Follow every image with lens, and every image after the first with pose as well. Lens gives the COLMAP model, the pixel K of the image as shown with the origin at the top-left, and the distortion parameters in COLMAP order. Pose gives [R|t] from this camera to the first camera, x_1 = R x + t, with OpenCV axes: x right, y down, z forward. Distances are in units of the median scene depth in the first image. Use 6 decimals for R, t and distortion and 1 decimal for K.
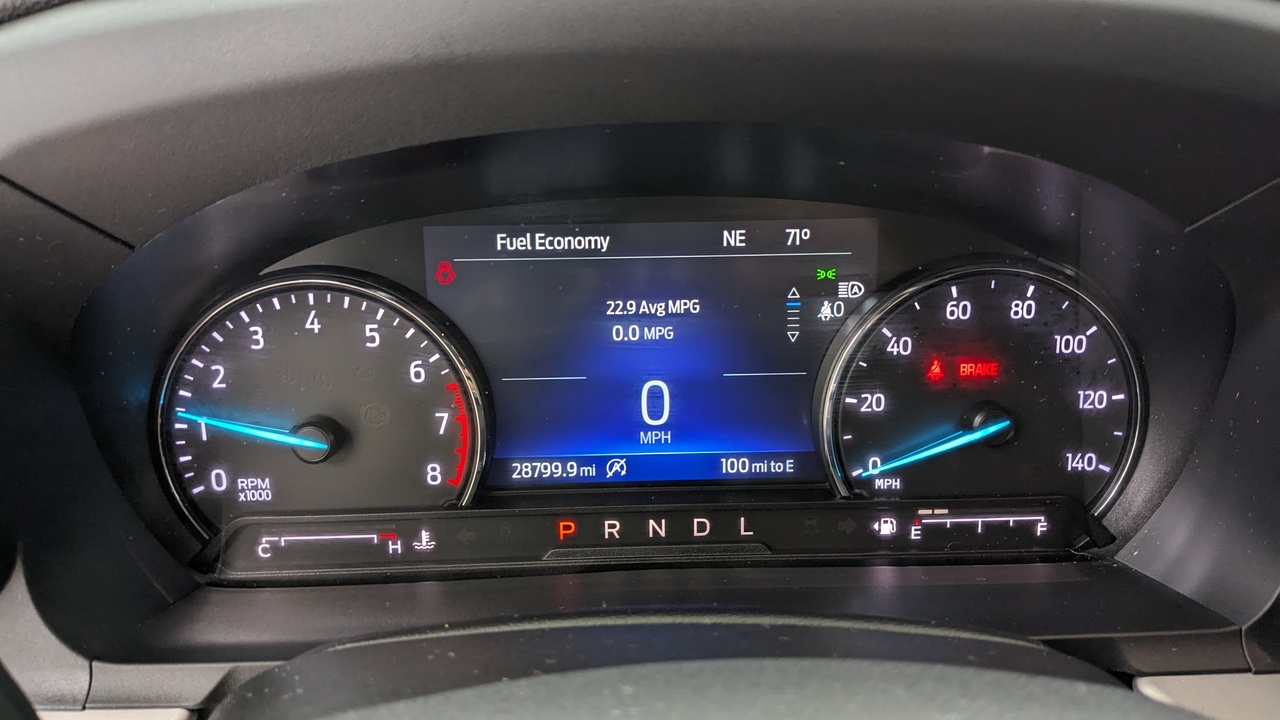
lens RADIAL K [[989.7, 0, 640.0], [0, 989.7, 360.0], [0, 0, 1]] dist [0.020622, -0.000955]
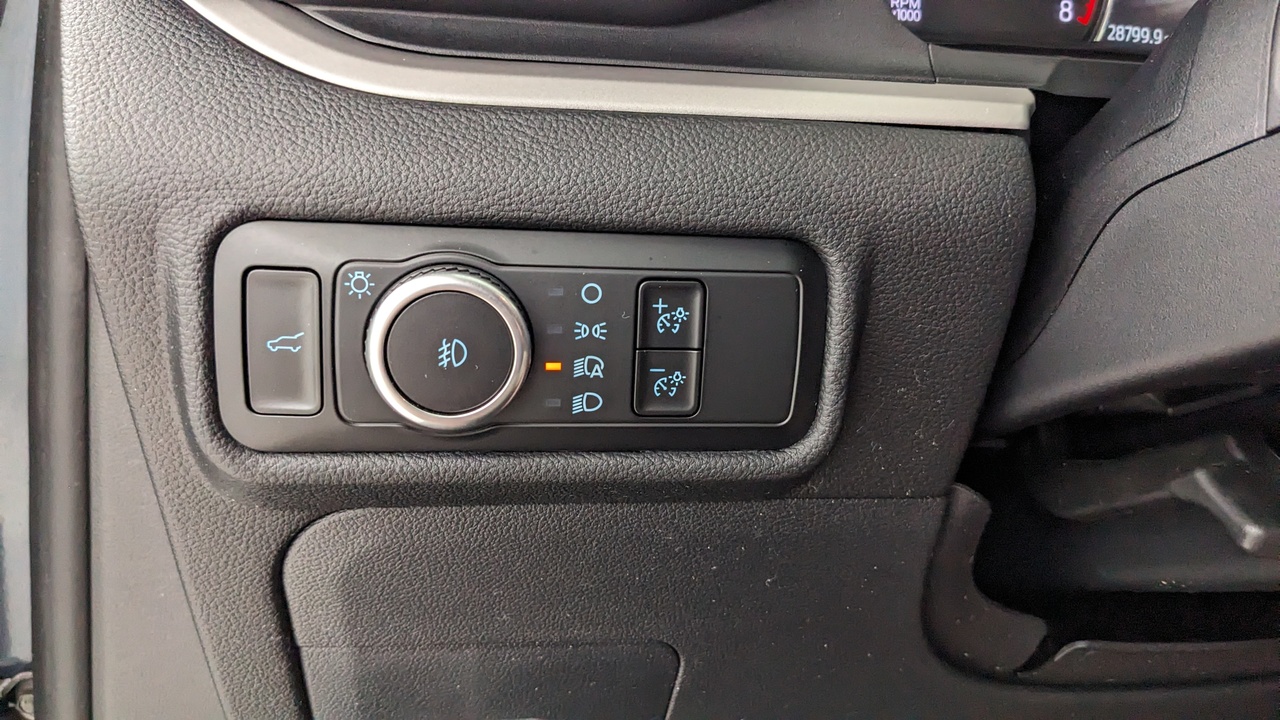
lens RADIAL K [[989.7, 0, 640.0], [0, 989.7, 360.0], [0, 0, 1]] dist [0.020622, -0.000955]
pose [[0.981578, 0.025336, 0.189372, -0.828868], [-0.000654, 0.991608, -0.129280, 0.609106], [-0.191059, 0.126774, 0.973358, 0.121790]]
